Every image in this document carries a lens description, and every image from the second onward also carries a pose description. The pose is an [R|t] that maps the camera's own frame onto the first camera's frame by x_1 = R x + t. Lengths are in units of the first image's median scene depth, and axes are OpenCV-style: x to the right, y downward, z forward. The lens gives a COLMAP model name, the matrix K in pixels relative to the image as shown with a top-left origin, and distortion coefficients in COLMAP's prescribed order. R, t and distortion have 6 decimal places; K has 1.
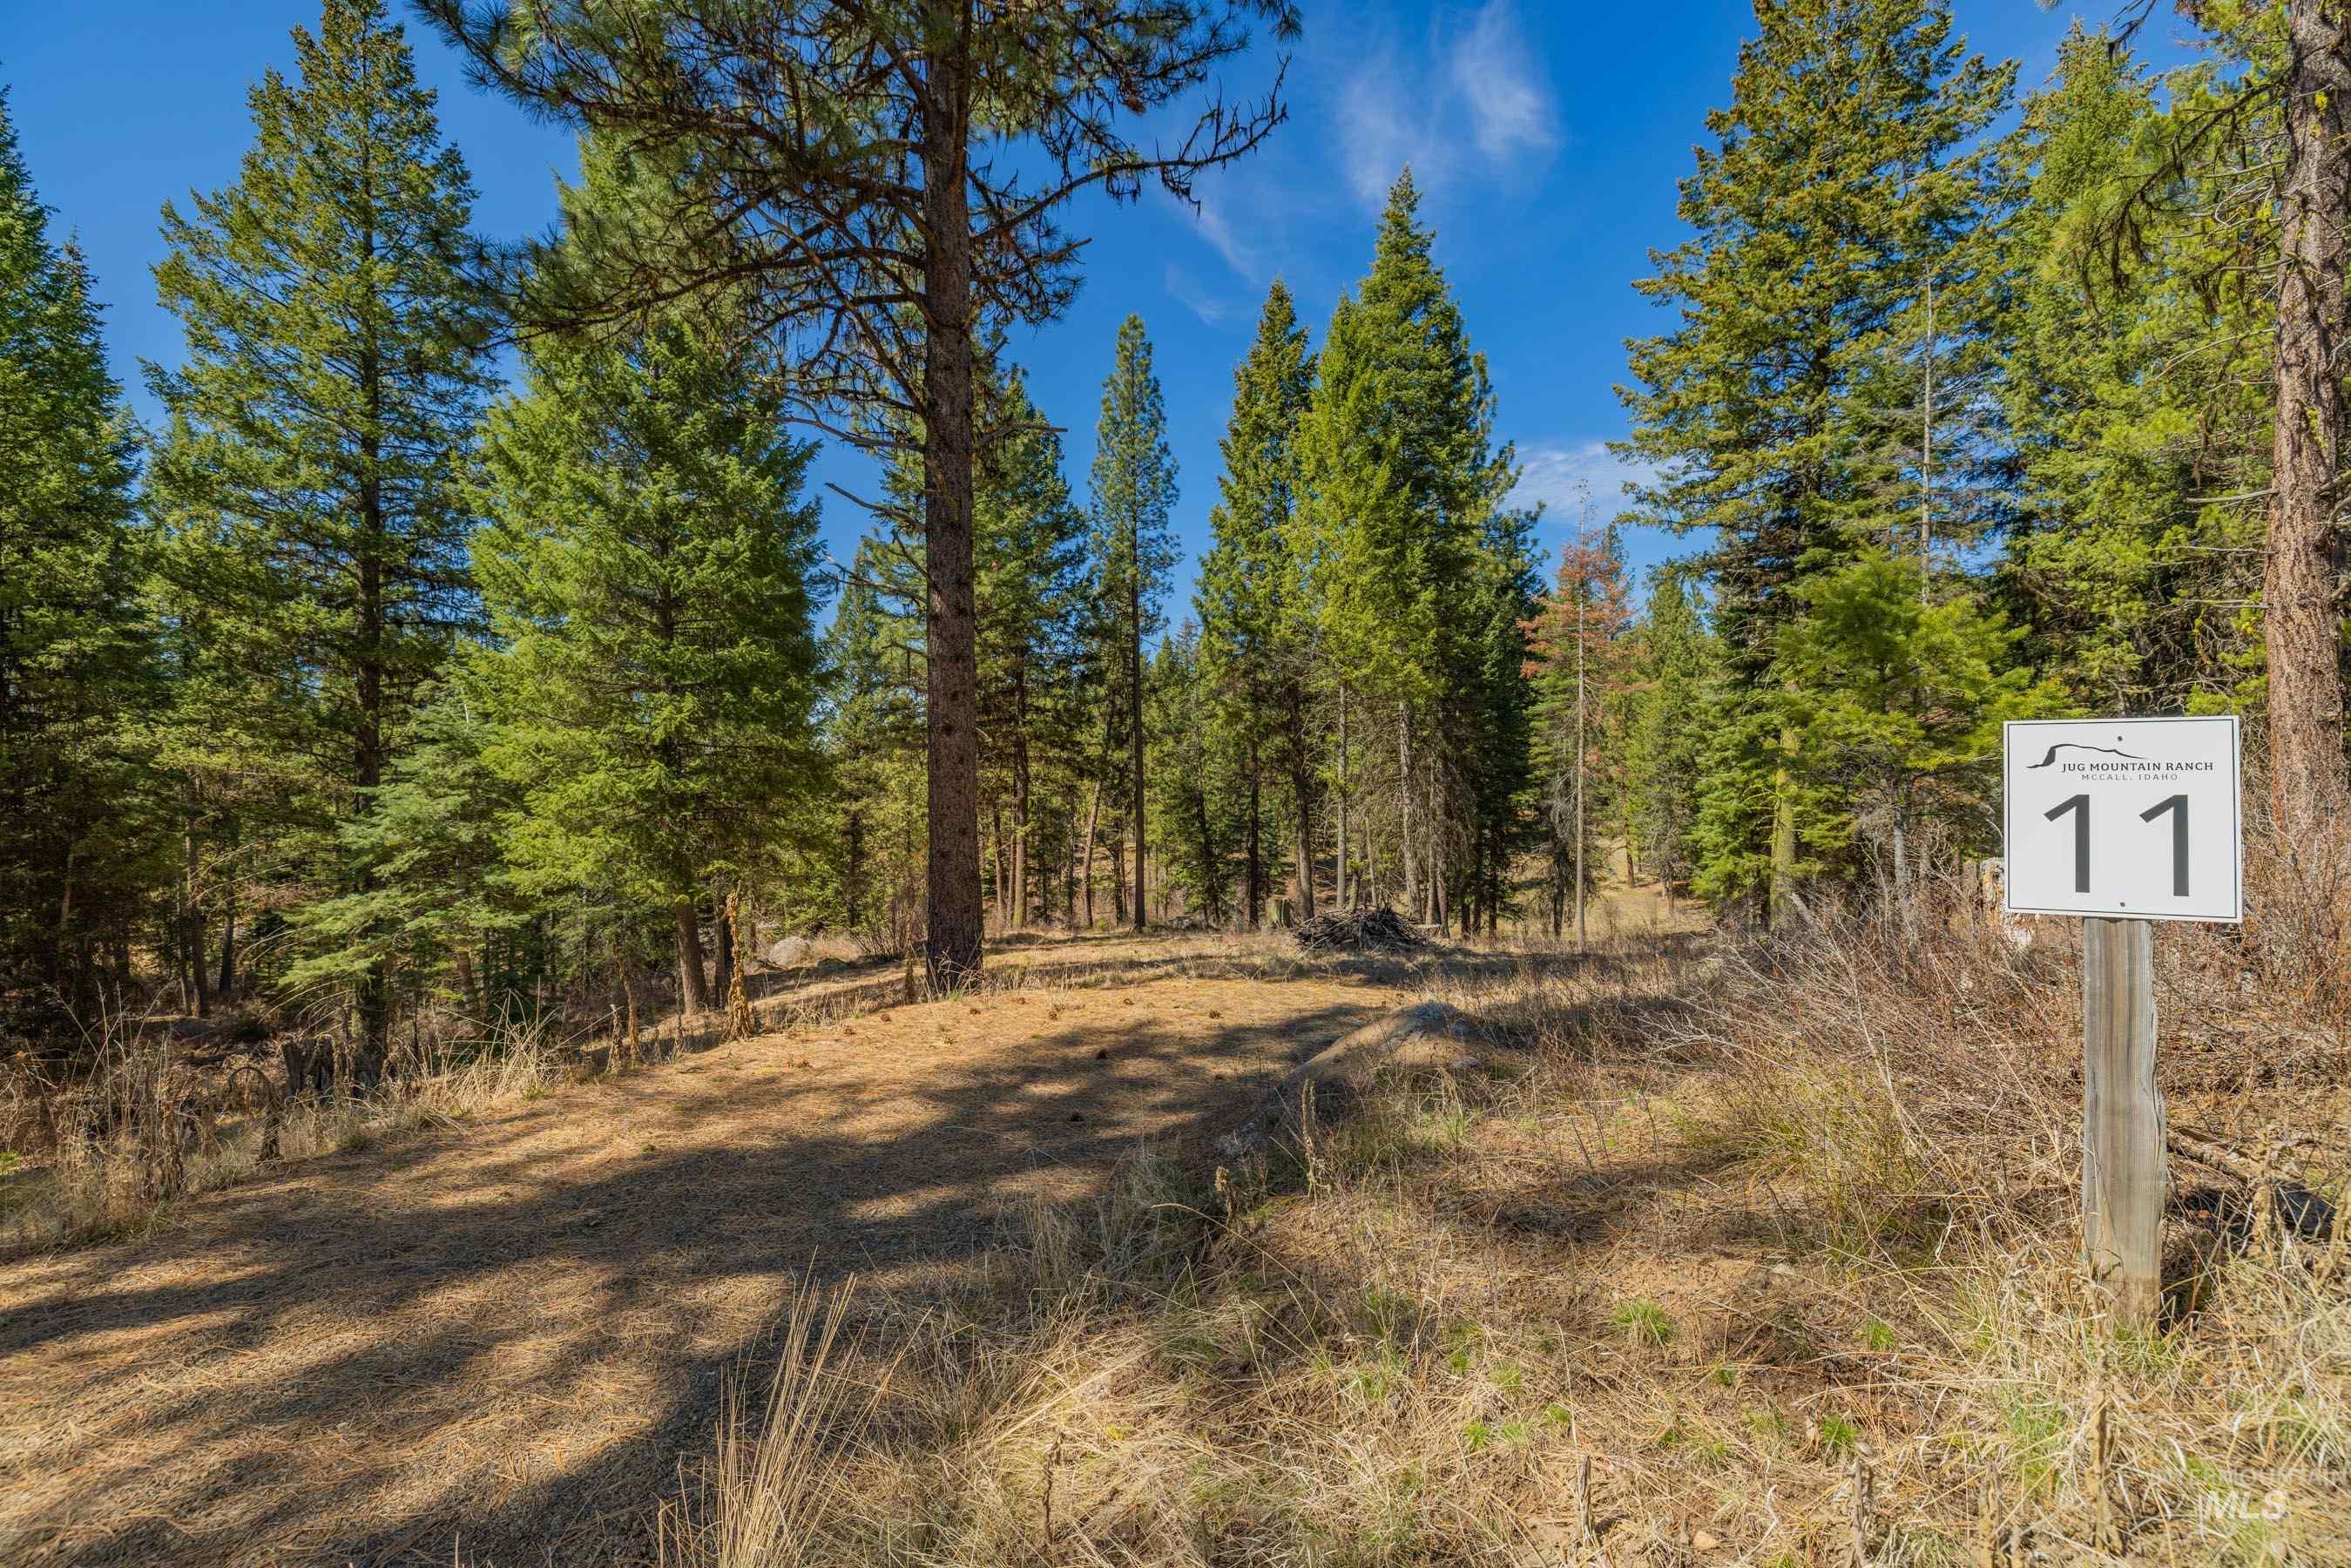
lens RADIAL K [[993.2, 0, 1175.5], [0, 993.2, 784.0], [0, 0, 1]] dist [-0.000009, 0.000088]
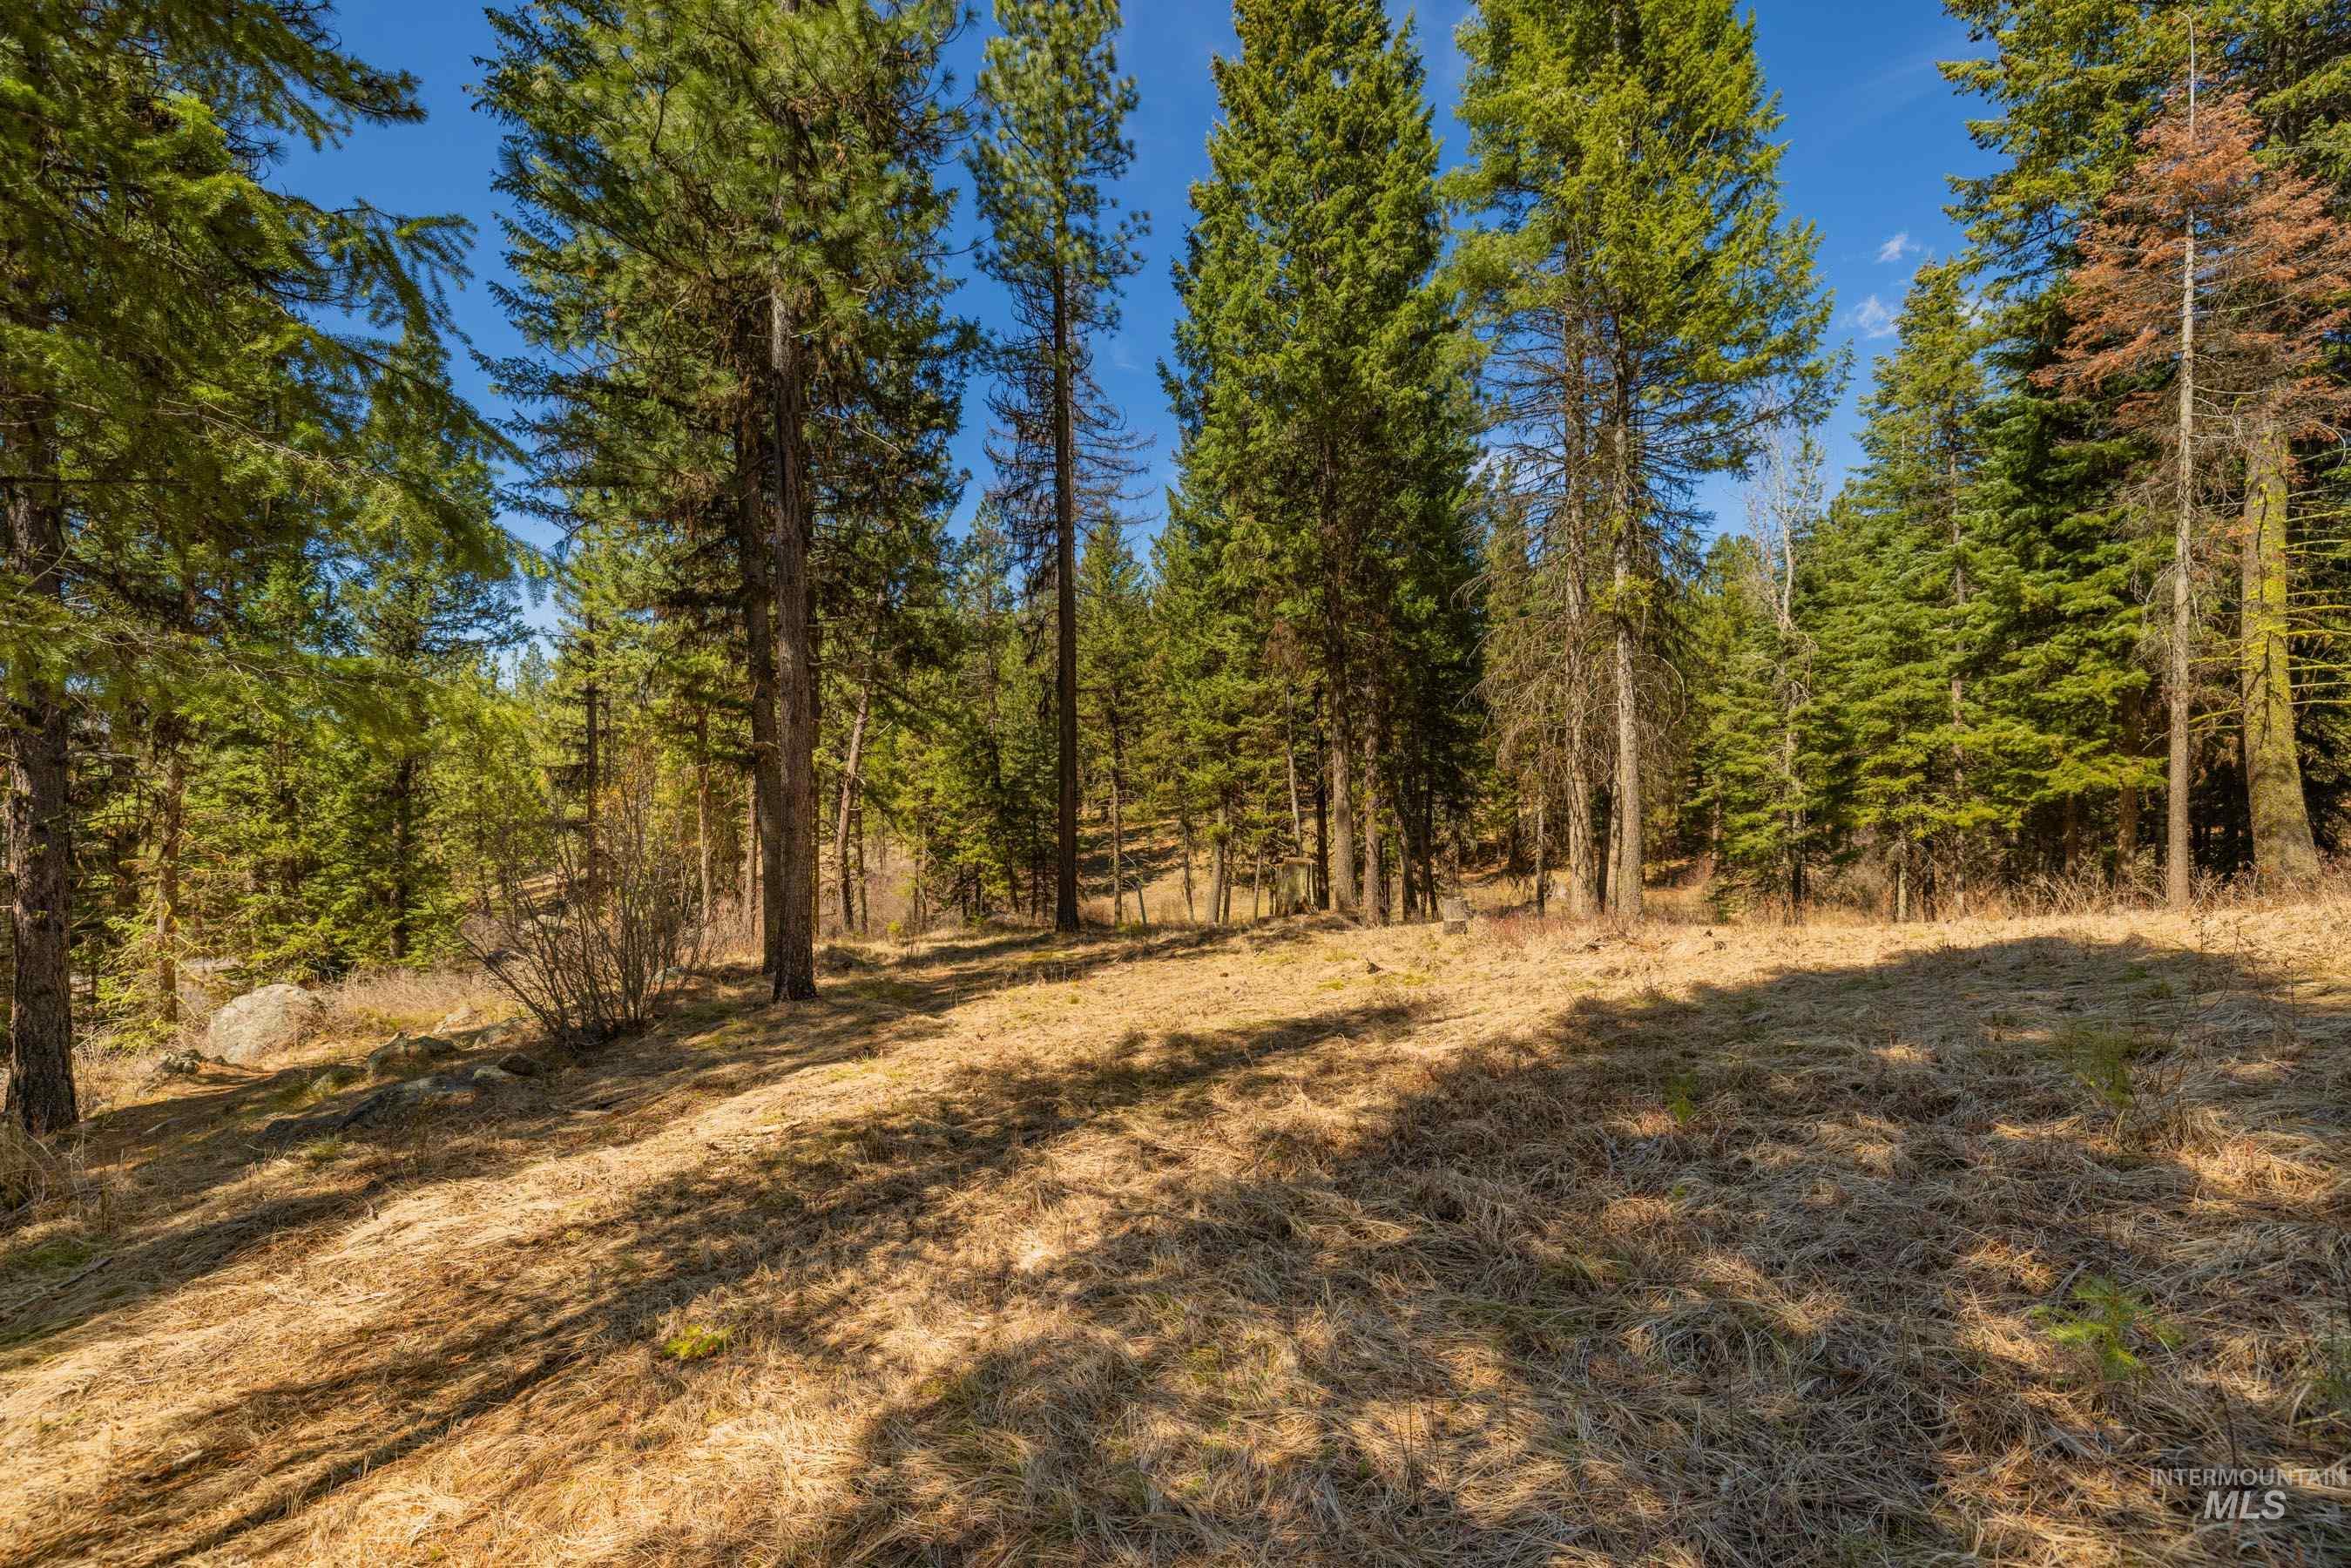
lens RADIAL K [[985.6, 0, 1153.5], [0, 985.6, 792.1], [0, 0, 1]] dist [0.000593, 0.000086]
pose [[0.934255, -0.003972, 0.356582, -0.212627], [0.000867, 0.999960, 0.008868, 0.075866], [-0.356603, -0.007976, 0.934222, 0.545573]]
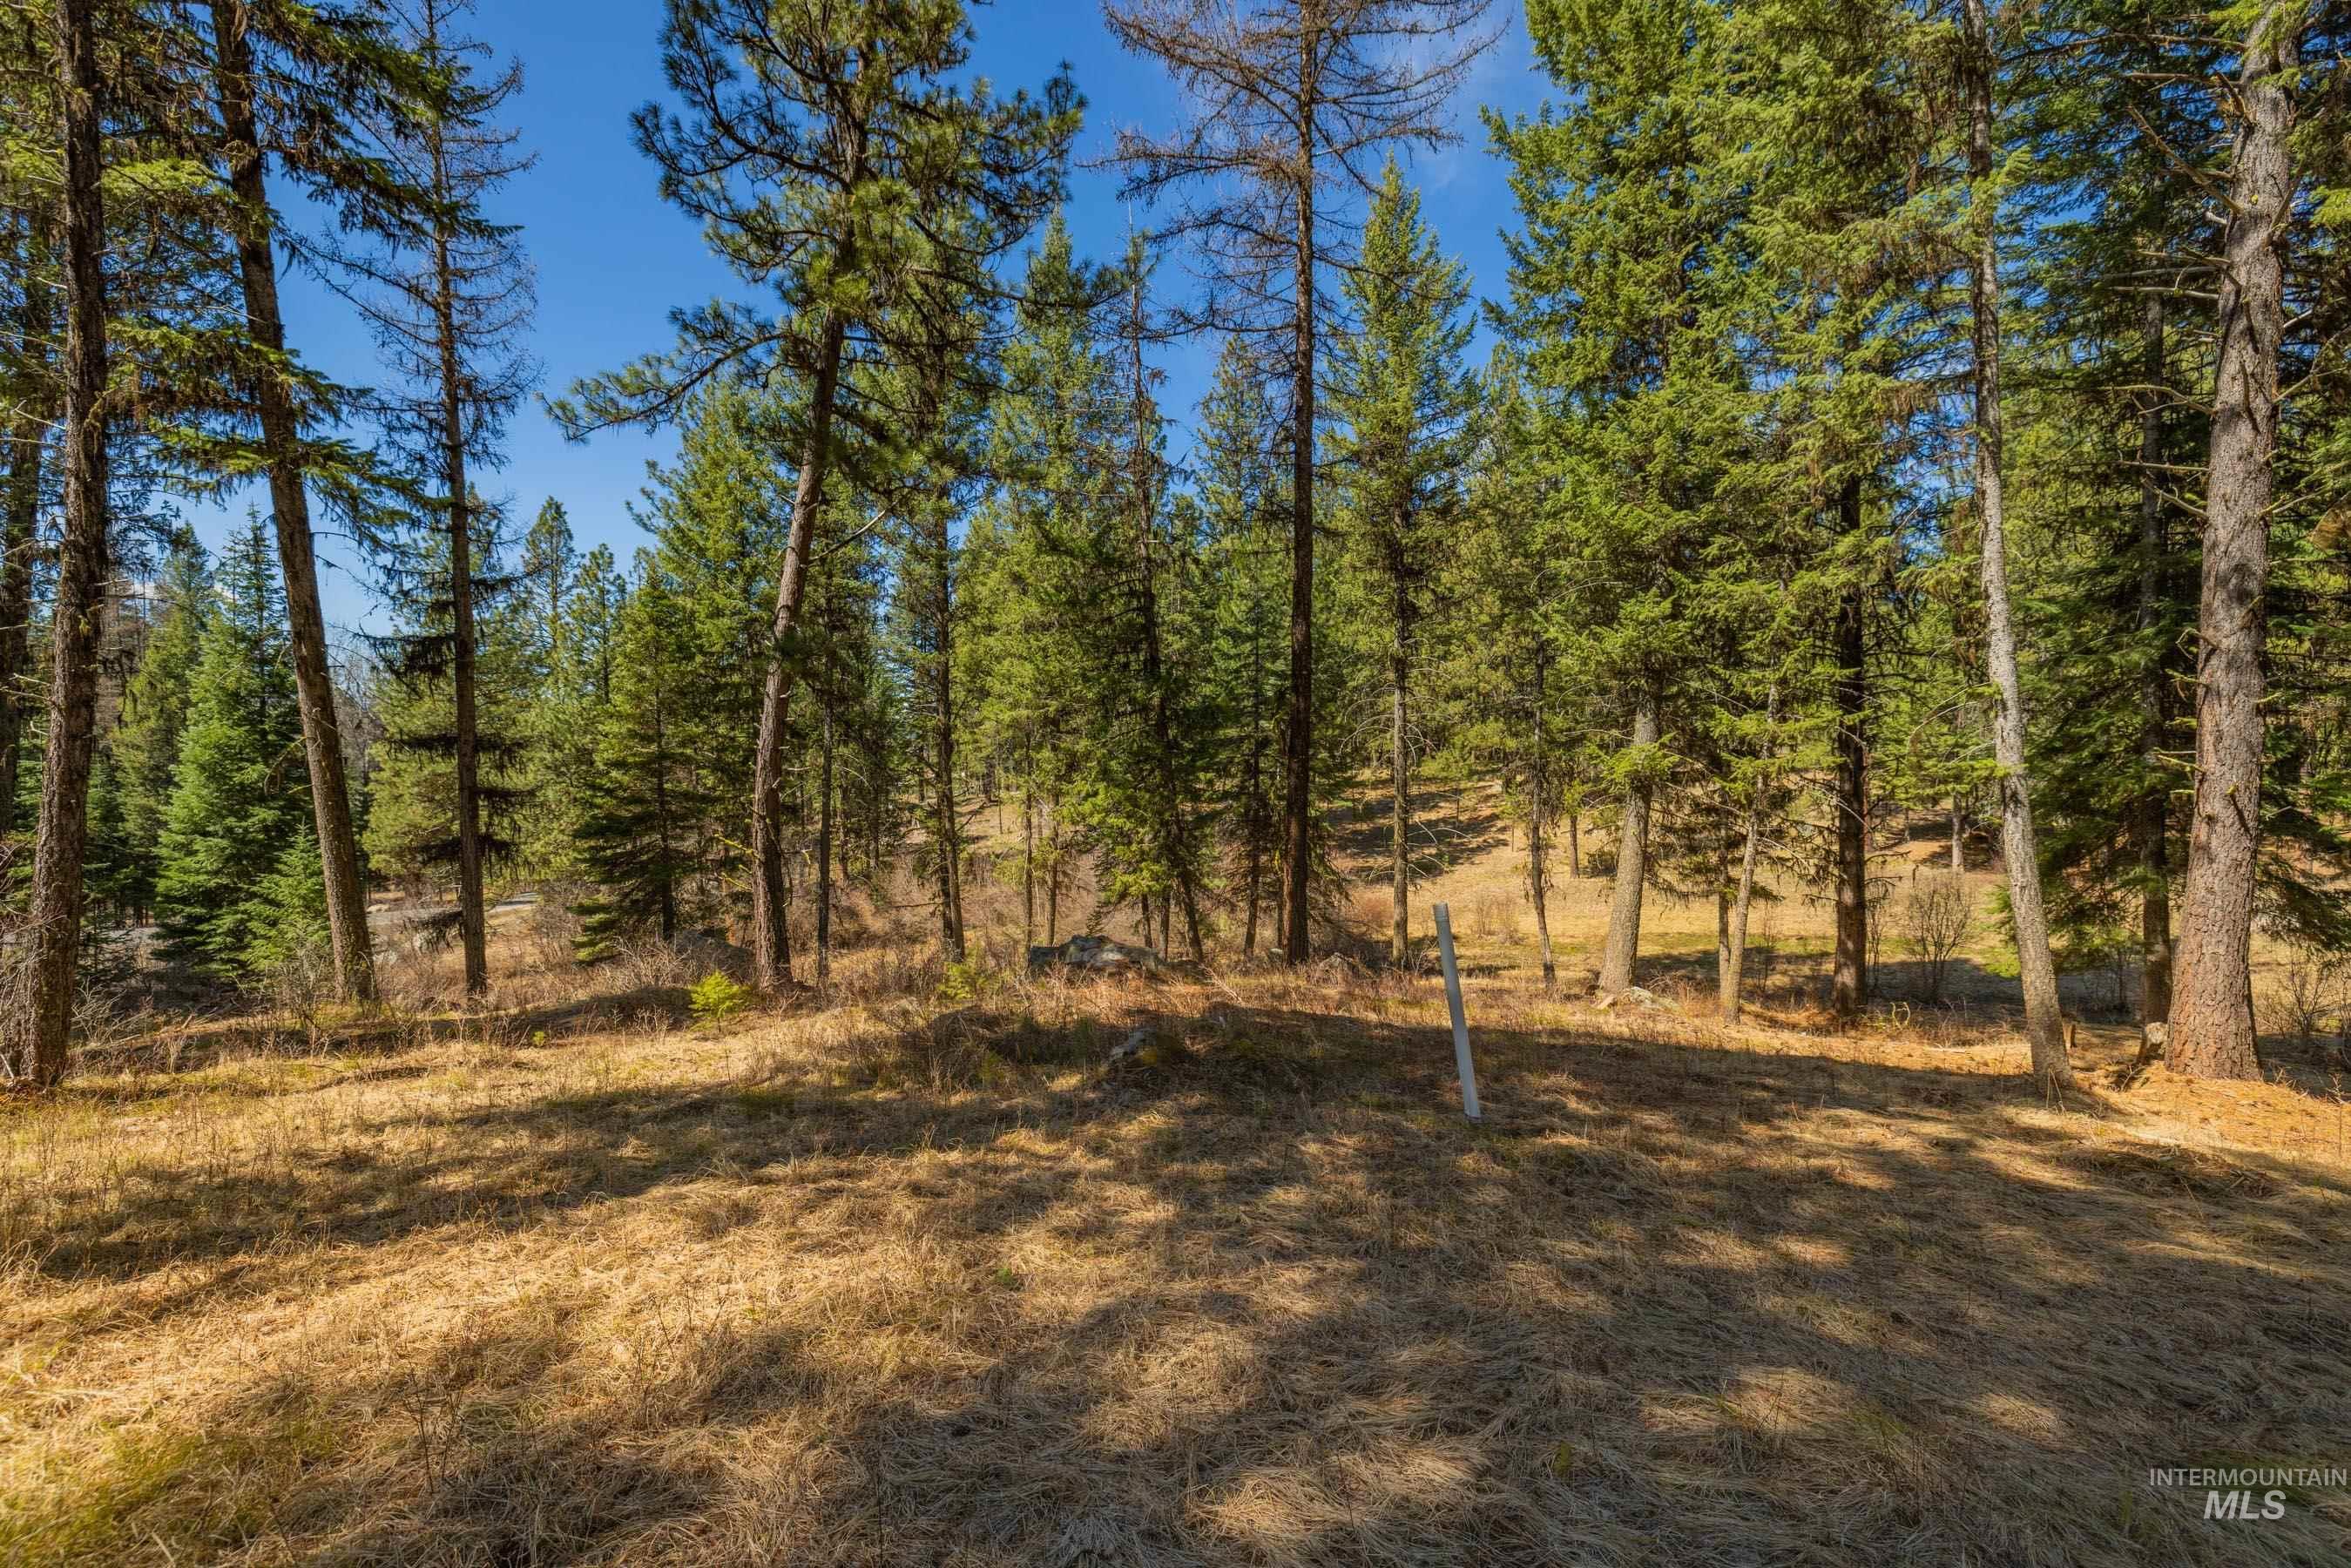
lens RADIAL K [[981.2, 0, 1166.3], [0, 981.2, 785.2], [0, 0, 1]] dist [-0.000427, 0.000195]
pose [[0.996936, 0.003089, 0.078161, 0.009489], [-0.005516, 0.999509, 0.030846, 0.129390], [-0.078028, -0.031183, 0.996463, 1.157283]]
